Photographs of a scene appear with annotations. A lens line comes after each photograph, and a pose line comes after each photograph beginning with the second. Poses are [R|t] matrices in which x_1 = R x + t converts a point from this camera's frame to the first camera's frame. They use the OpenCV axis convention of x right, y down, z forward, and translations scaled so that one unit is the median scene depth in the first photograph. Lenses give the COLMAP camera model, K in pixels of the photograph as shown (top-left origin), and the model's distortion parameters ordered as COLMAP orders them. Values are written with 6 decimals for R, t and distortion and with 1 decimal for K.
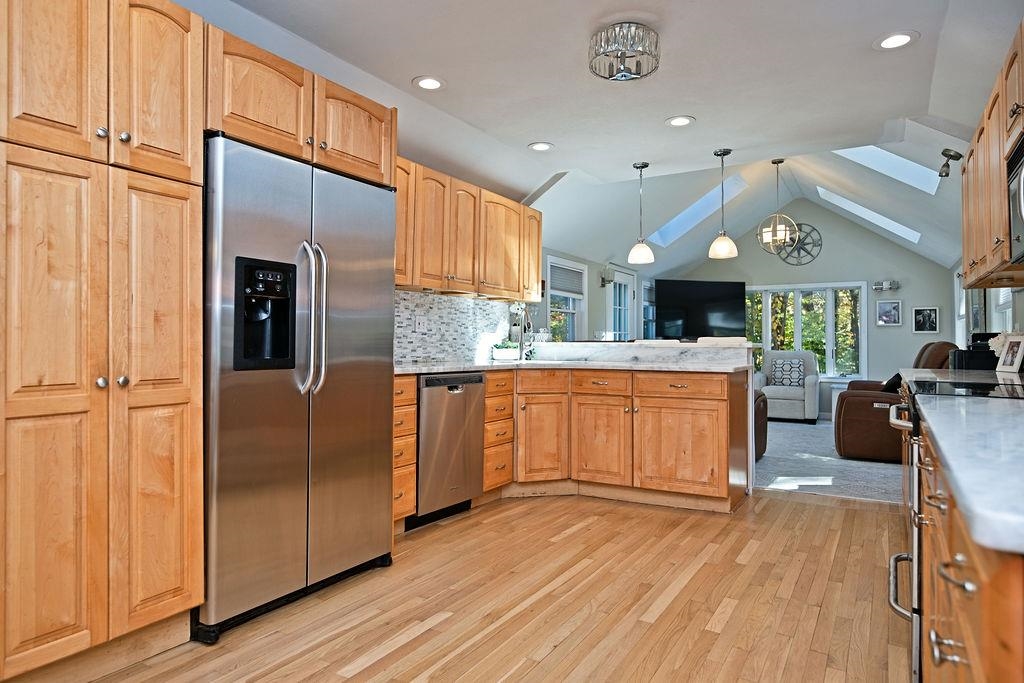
lens RADIAL K [[608.1, 0, 525.6], [0, 608.1, 334.9], [0, 0, 1]] dist [-0.027461, 0.036260]
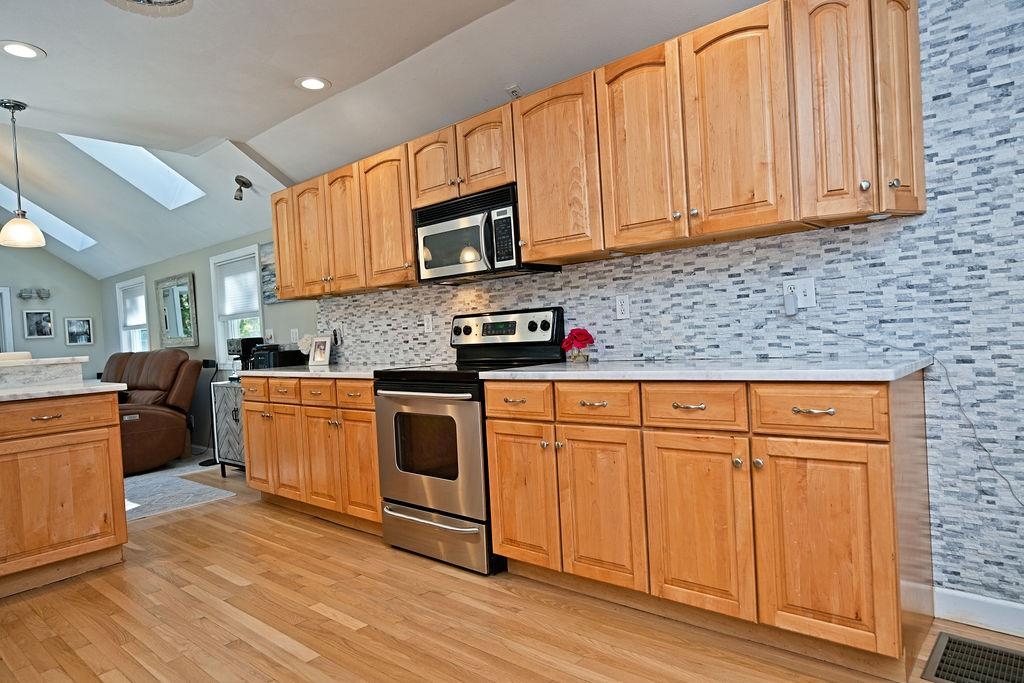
lens RADIAL K [[611.1, 0, 513.1], [0, 611.1, 352.3], [0, 0, 1]] dist [-0.025471, 0.003773]
pose [[0.171983, -0.044479, 0.984095, -0.282804], [0.039900, 0.998475, 0.038156, 0.000310], [-0.984292, 0.032704, 0.173495, 0.251106]]
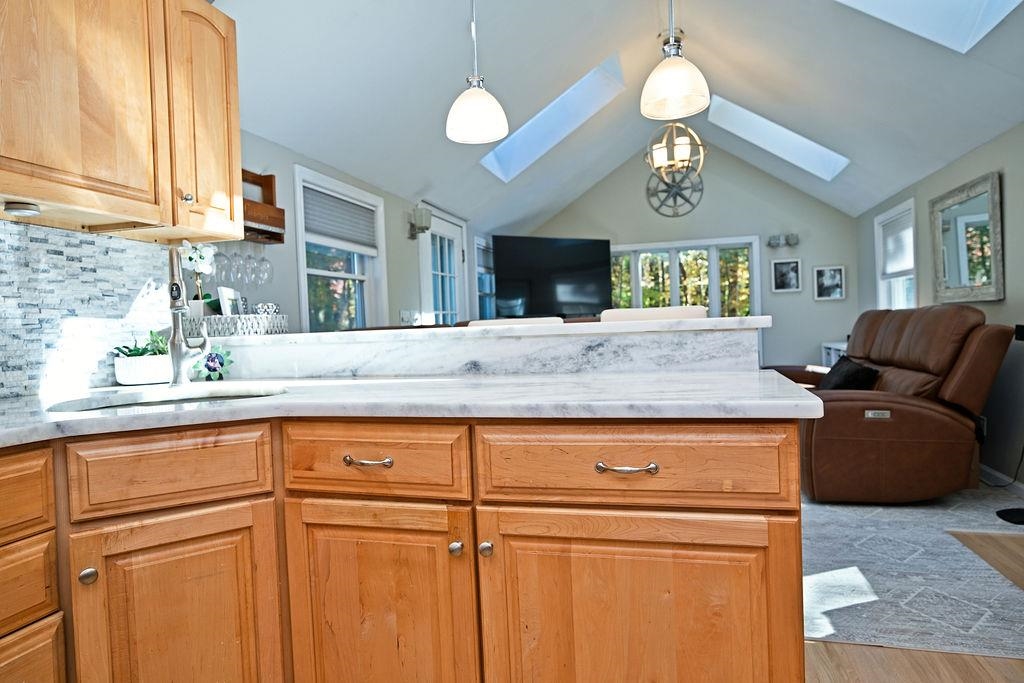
lens RADIAL K [[608.1, 0, 525.6], [0, 608.1, 334.9], [0, 0, 1]] dist [-0.027461, 0.036260]
pose [[0.961409, -0.045307, 0.271366, 0.099983], [0.038470, 0.998795, 0.030466, 0.006726], [-0.272420, -0.018851, 0.961994, 0.572332]]
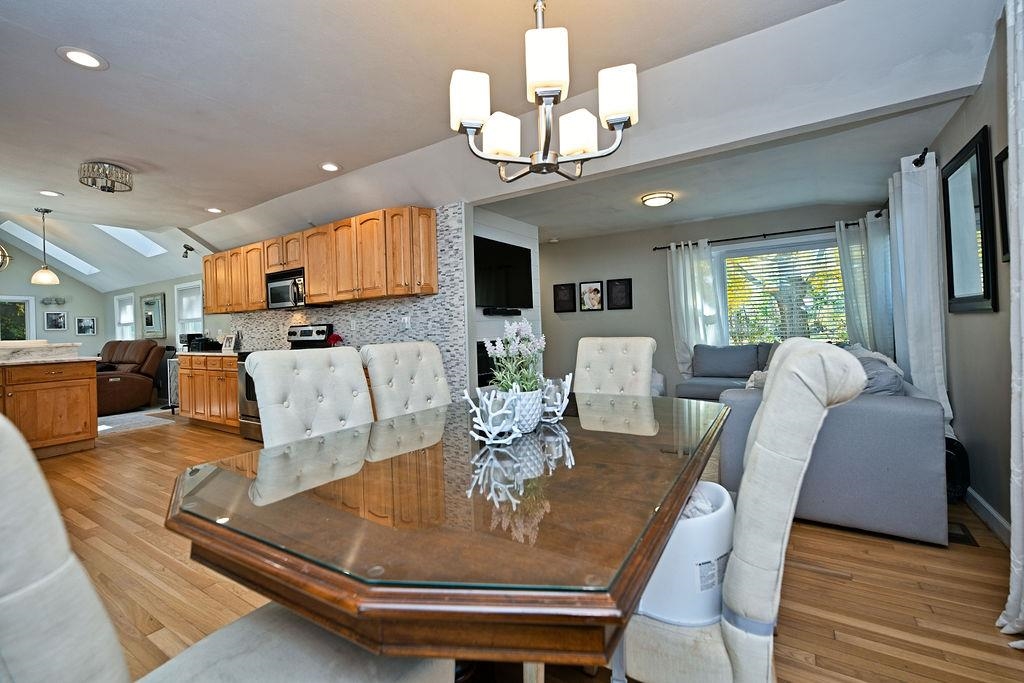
lens RADIAL K [[438.6, 0, 508.9], [0, 438.6, 328.2], [0, 0, 1]] dist [-0.001914, -0.000124]
pose [[0.039434, -0.002504, 0.999219, -0.604212], [0.016884, 0.999856, 0.001840, -0.005993], [-0.999080, 0.016798, 0.039471, -0.118464]]
